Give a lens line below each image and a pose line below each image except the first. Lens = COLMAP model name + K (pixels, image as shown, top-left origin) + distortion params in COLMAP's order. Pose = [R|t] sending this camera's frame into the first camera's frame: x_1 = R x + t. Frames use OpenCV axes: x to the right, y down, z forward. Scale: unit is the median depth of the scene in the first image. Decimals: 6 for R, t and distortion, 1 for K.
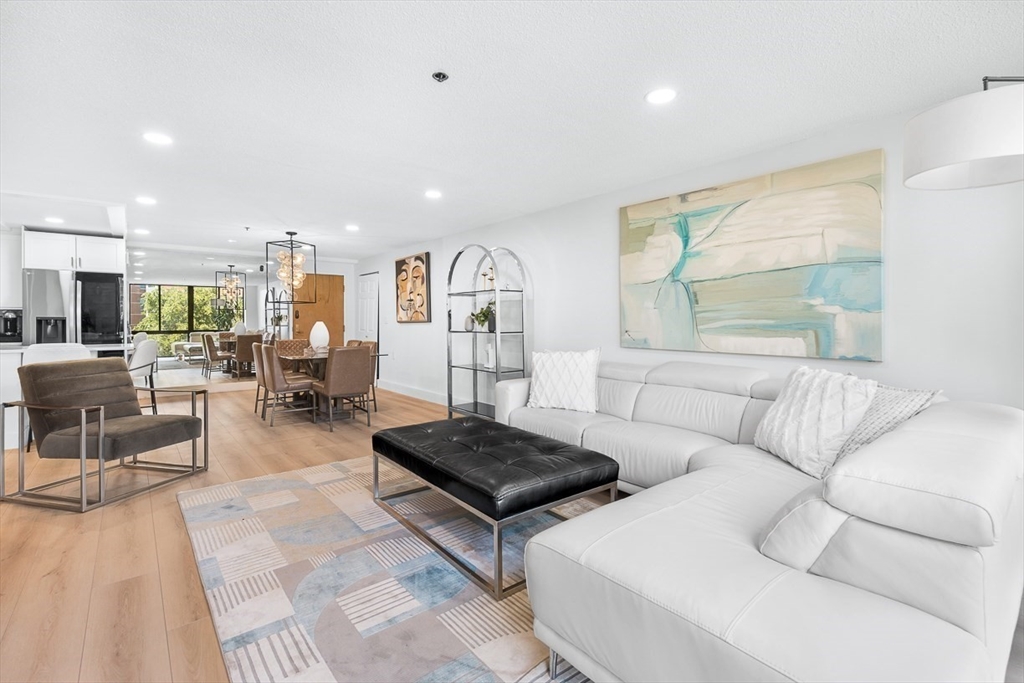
lens RADIAL K [[455.5, 0, 512.6], [0, 455.5, 336.4], [0, 0, 1]] dist [-0.001164, 0.000100]
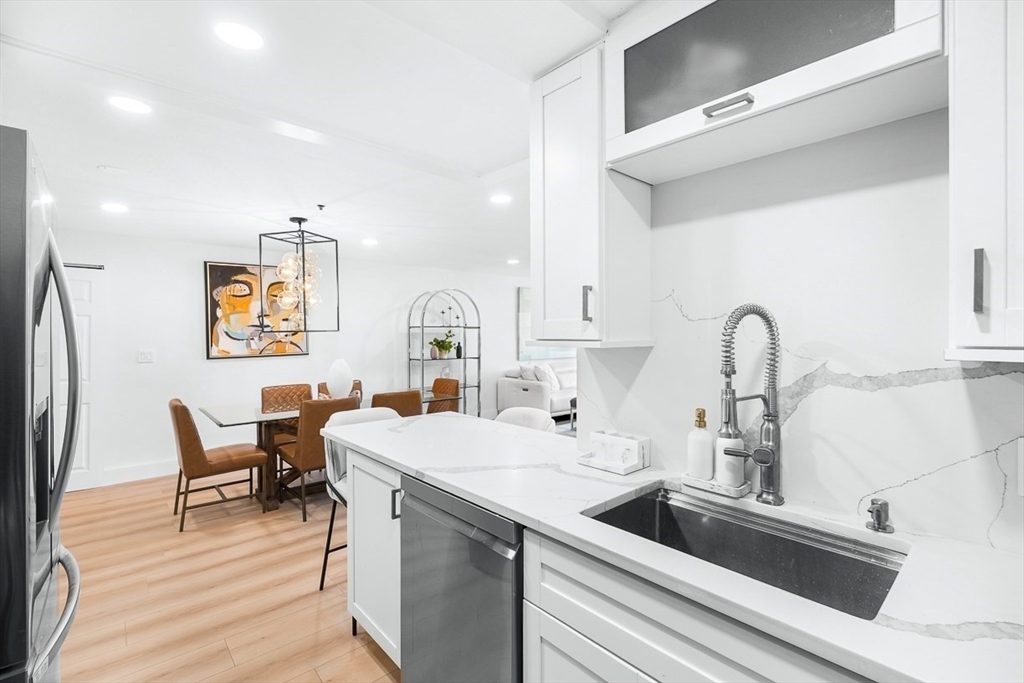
lens RADIAL K [[455.5, 0, 512.6], [0, 455.5, 336.4], [0, 0, 1]] dist [-0.001164, 0.000100]
pose [[-0.033013, -0.002219, 0.999452, -1.127487], [0.043466, 0.999048, 0.003654, -0.057184], [-0.998509, 0.043563, -0.032885, 0.738272]]
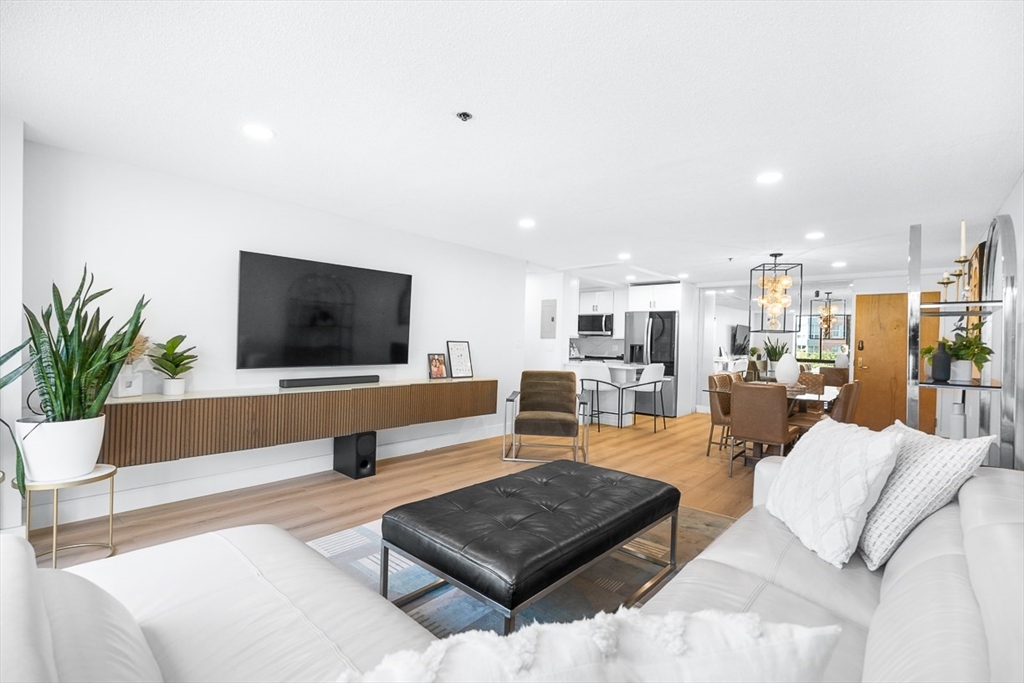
lens RADIAL K [[455.5, 0, 512.6], [0, 455.5, 336.4], [0, 0, 1]] dist [-0.001164, 0.000100]
pose [[0.159267, -0.004314, -0.987226, 0.328370], [-0.062455, 0.997943, -0.014437, -0.019105], [0.985258, 0.063957, 0.158670, 0.350819]]
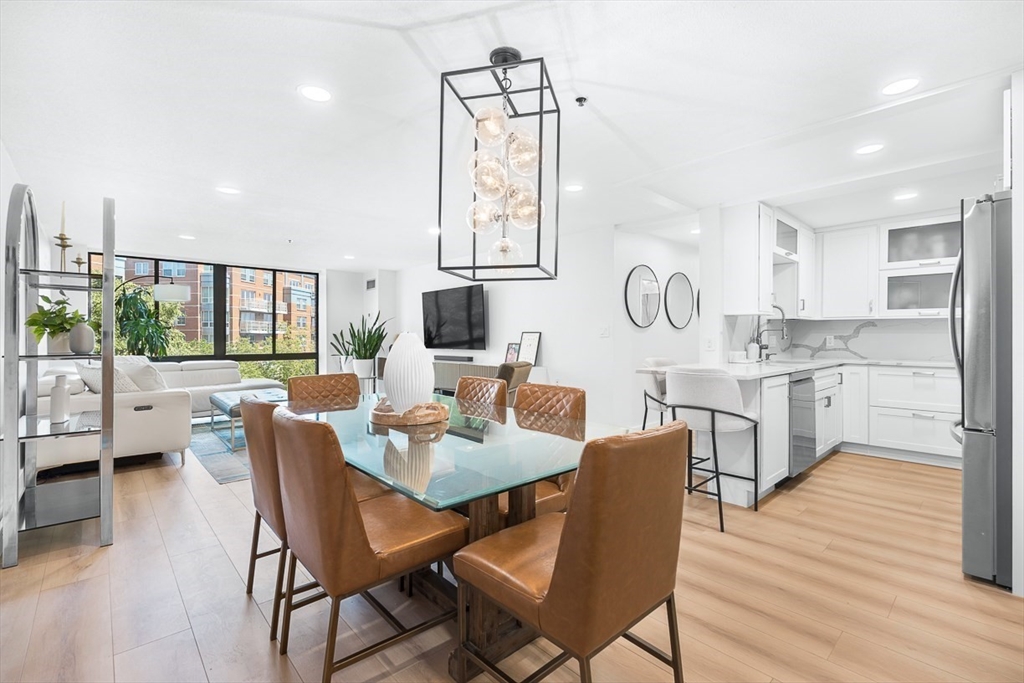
lens RADIAL K [[452.7, 0, 512.0], [0, 452.7, 341.5], [0, 0, 1]] dist [-0.006048, -0.000502]
pose [[-0.998943, 0.002630, -0.045883, -0.481944], [0.000378, 0.998797, 0.049025, -0.043037], [0.045957, 0.048955, -0.997743, 1.334059]]
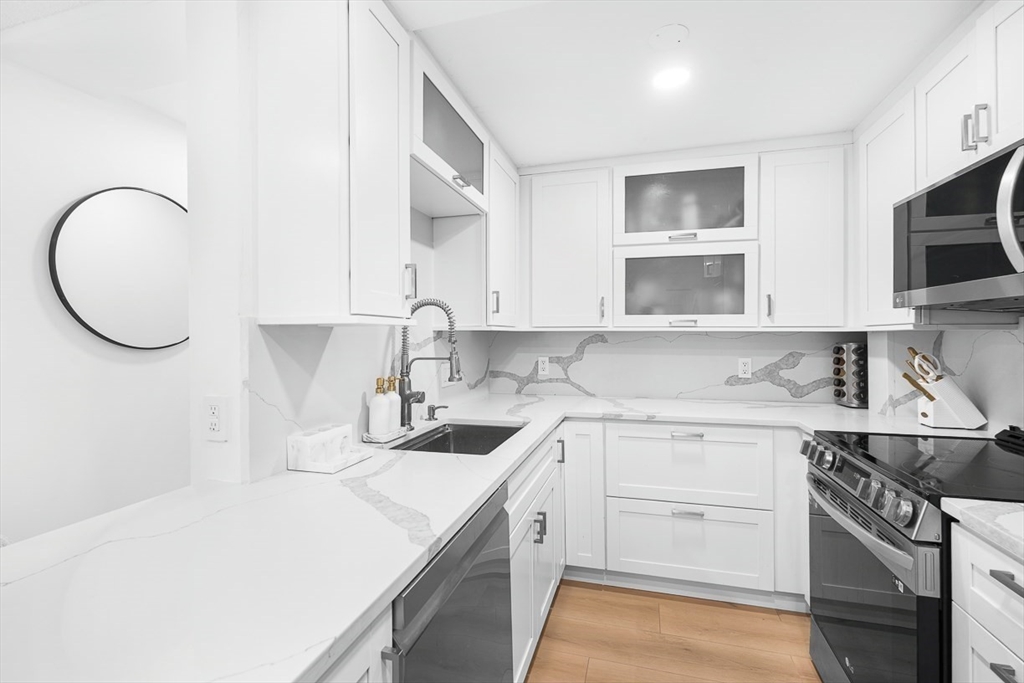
lens RADIAL K [[455.5, 0, 512.6], [0, 455.5, 336.4], [0, 0, 1]] dist [-0.001164, 0.000100]
pose [[-0.830179, 0.008228, -0.557437, -0.803489], [-0.013833, 0.999279, 0.035350, -0.052453], [0.557326, 0.037057, -0.829467, 0.919953]]
